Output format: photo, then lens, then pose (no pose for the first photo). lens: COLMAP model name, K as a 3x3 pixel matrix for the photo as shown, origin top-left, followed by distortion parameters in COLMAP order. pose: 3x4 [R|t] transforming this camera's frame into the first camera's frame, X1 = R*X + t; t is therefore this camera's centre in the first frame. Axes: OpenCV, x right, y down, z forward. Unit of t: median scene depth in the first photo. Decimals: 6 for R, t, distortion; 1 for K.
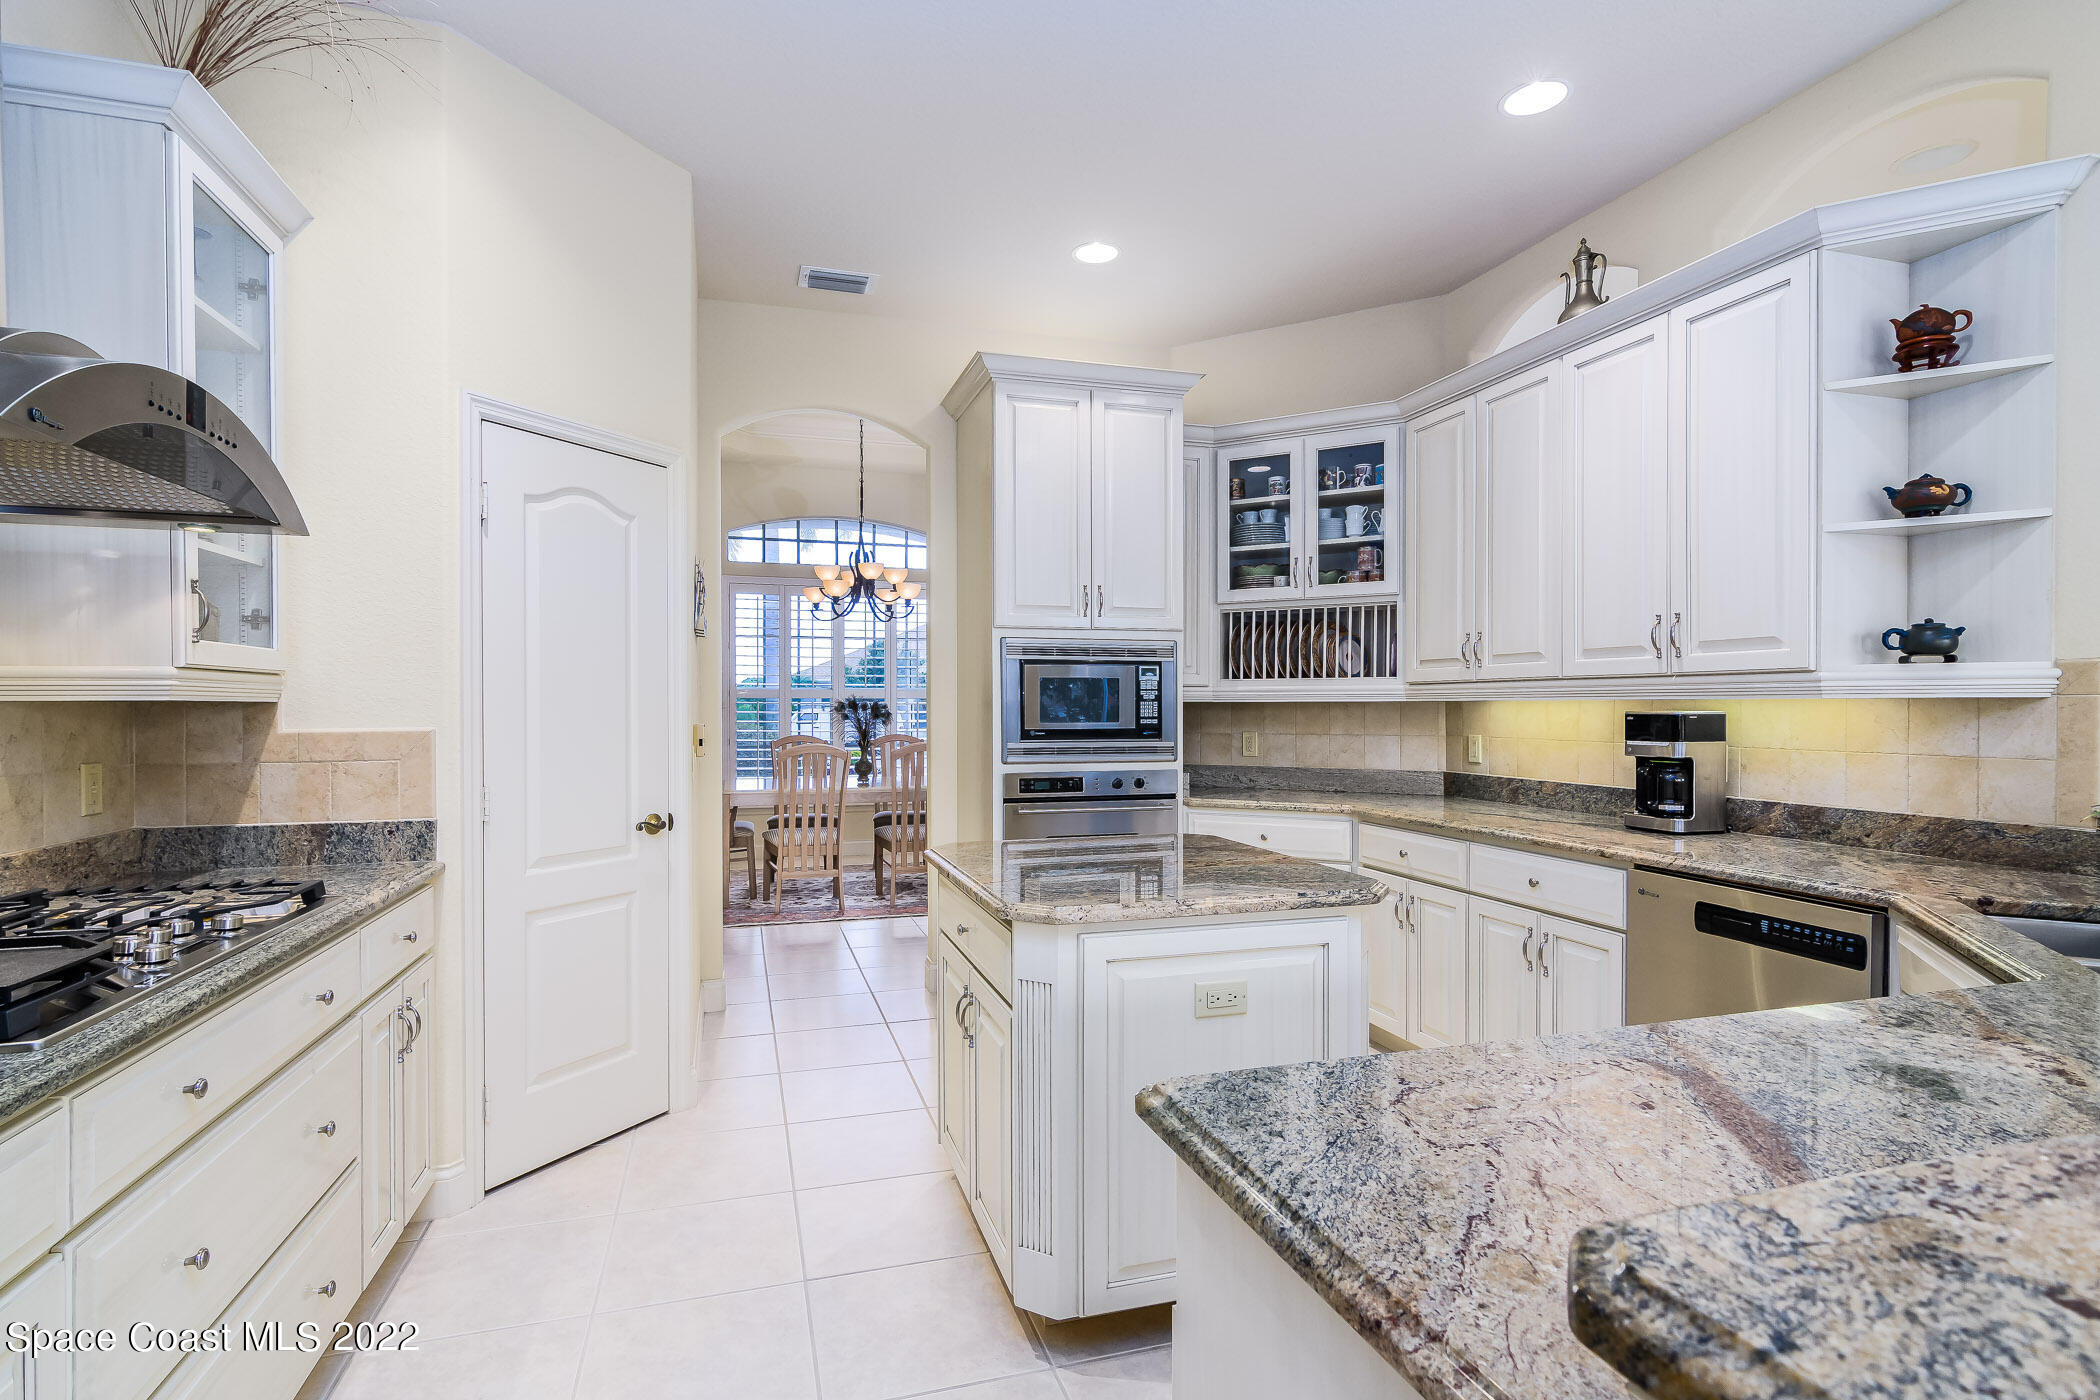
lens RADIAL K [[1009.8, 0, 1040.8], [0, 1009.8, 709.2], [0, 0, 1]] dist [0.001960, 0.002598]
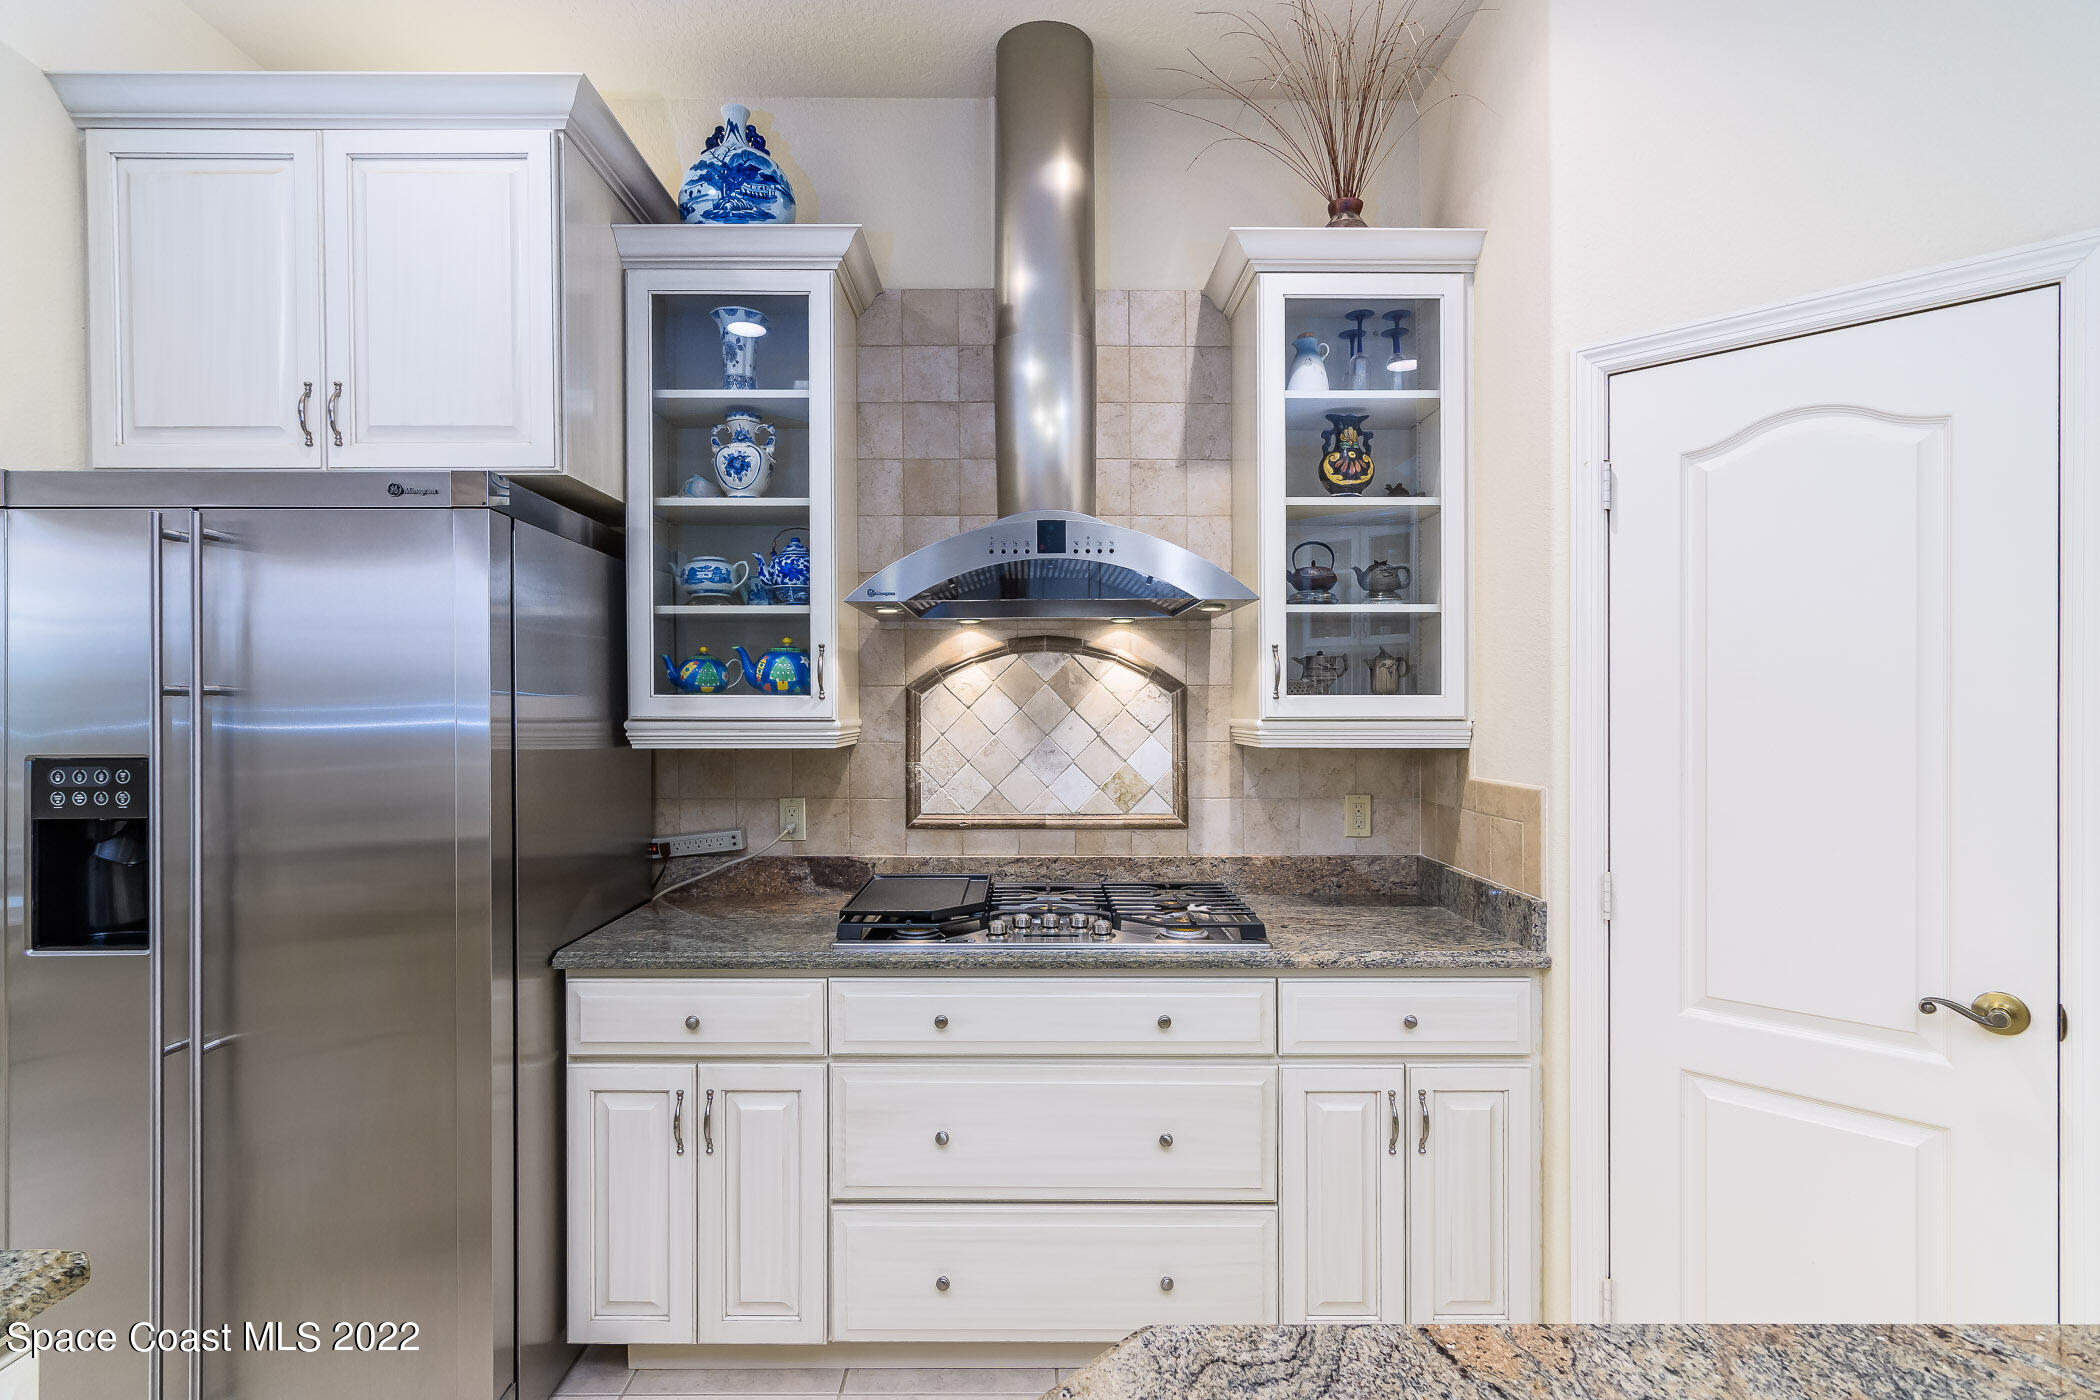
lens RADIAL K [[1009.8, 0, 1044.3], [0, 1009.8, 705.0], [0, 0, 1]] dist [0.001960, 0.002598]
pose [[-0.280258, 0.001718, -0.959923, 0.182732], [-0.004091, 0.999987, 0.002984, -0.030694], [0.959916, 0.004764, -0.280247, 0.537264]]
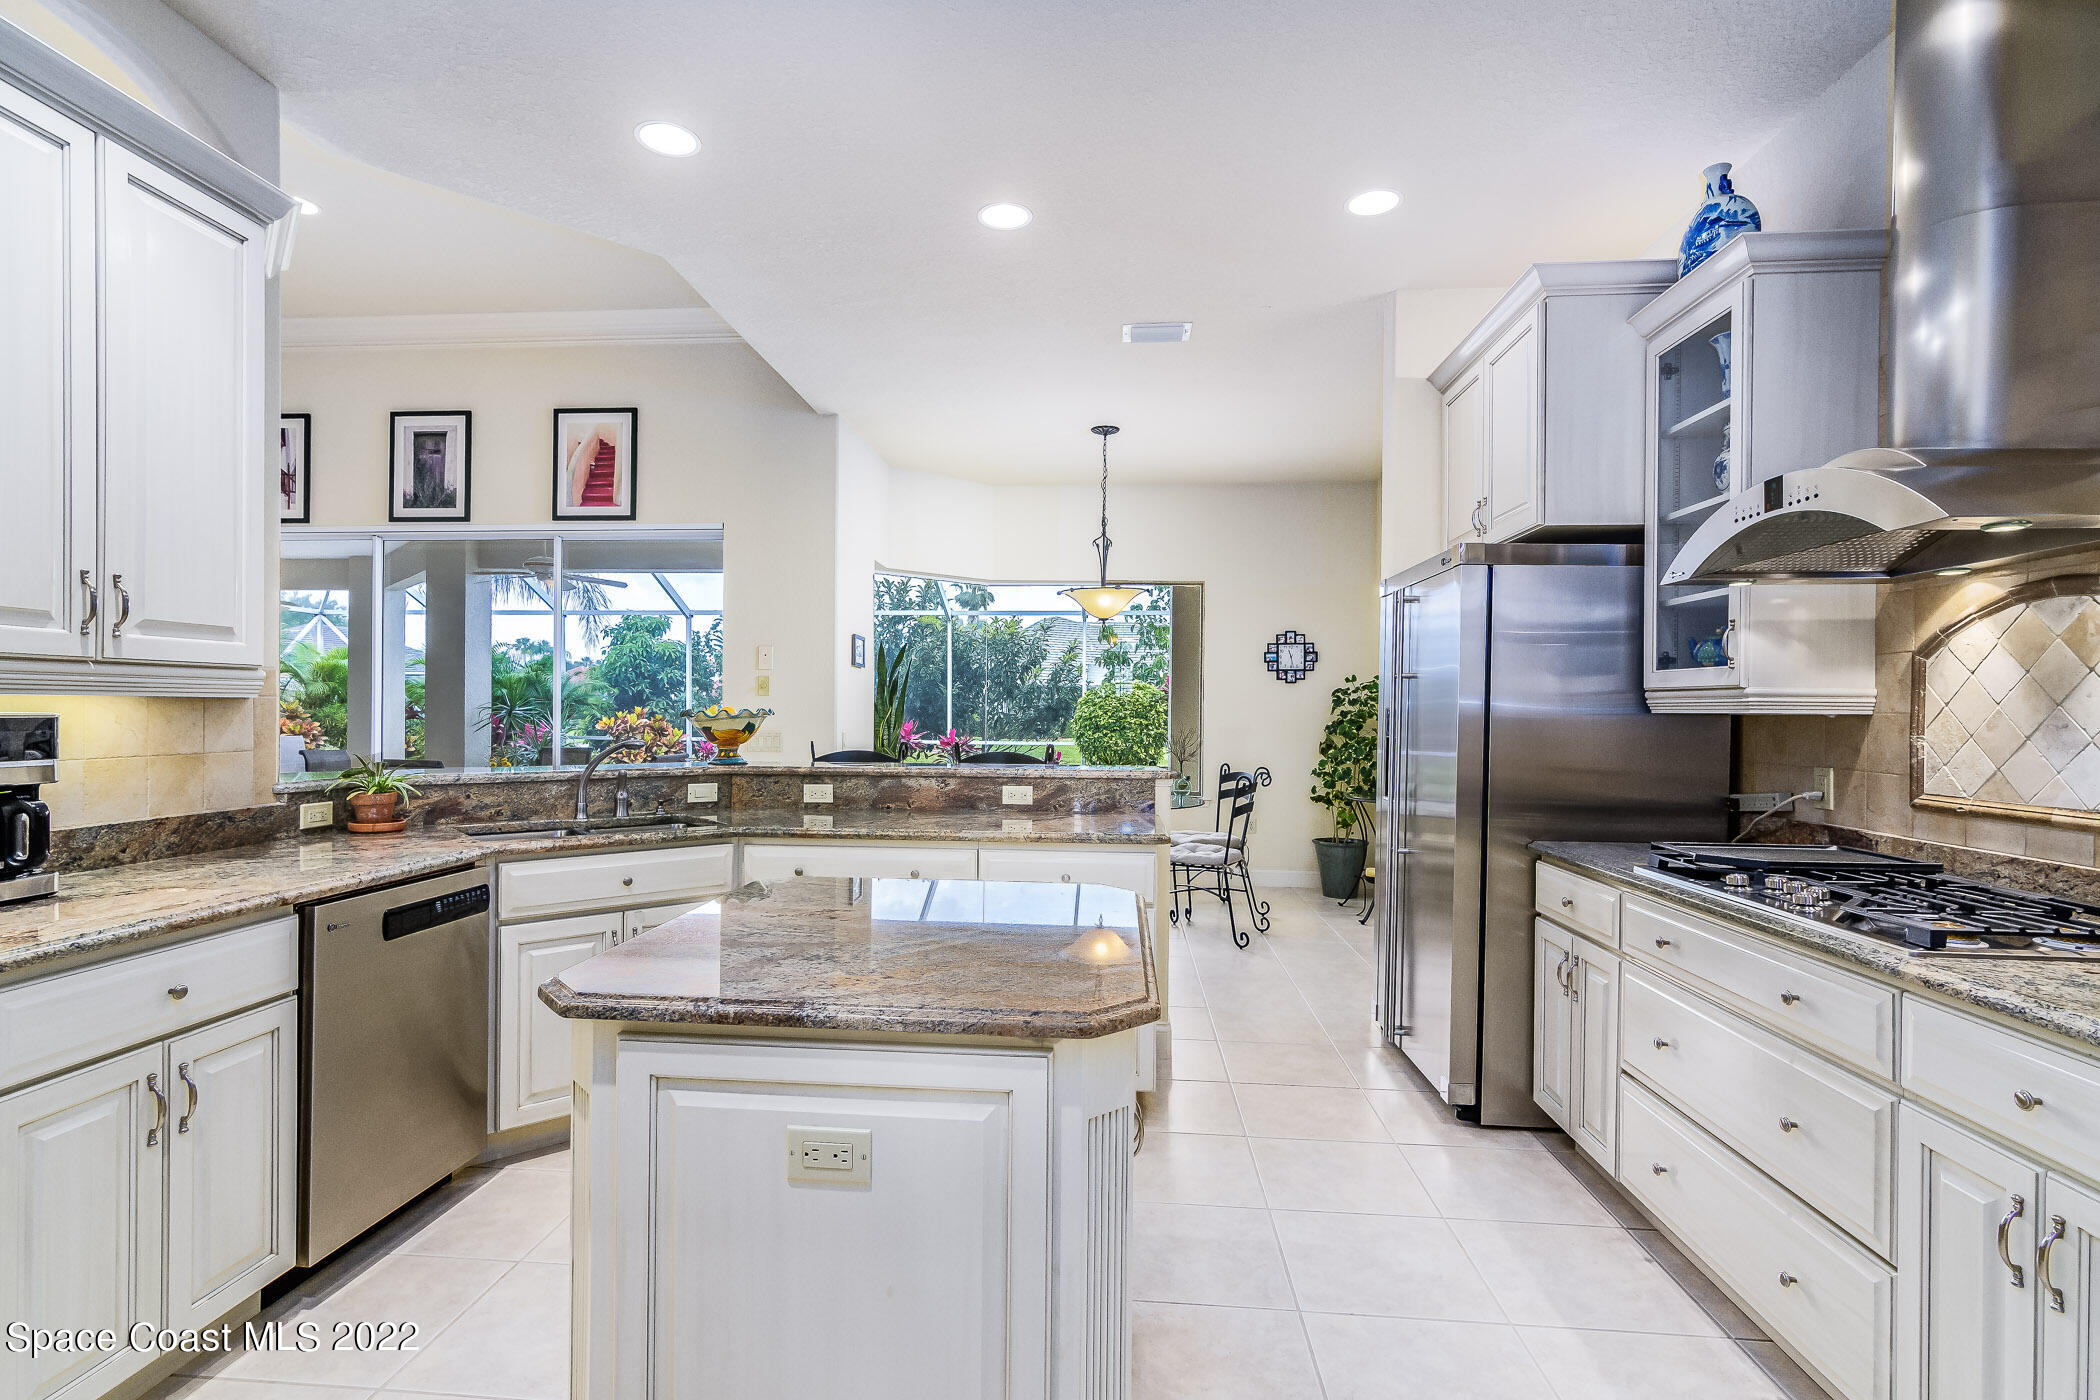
lens RADIAL K [[1009.8, 0, 1015.9], [0, 1009.8, 716.1], [0, 0, 1]] dist [0.001960, 0.002598]
pose [[-0.922322, -0.009973, 0.386292, -0.168620], [-0.006550, 0.999927, 0.010177, -0.005063], [-0.386366, 0.006856, -0.922320, 1.028615]]
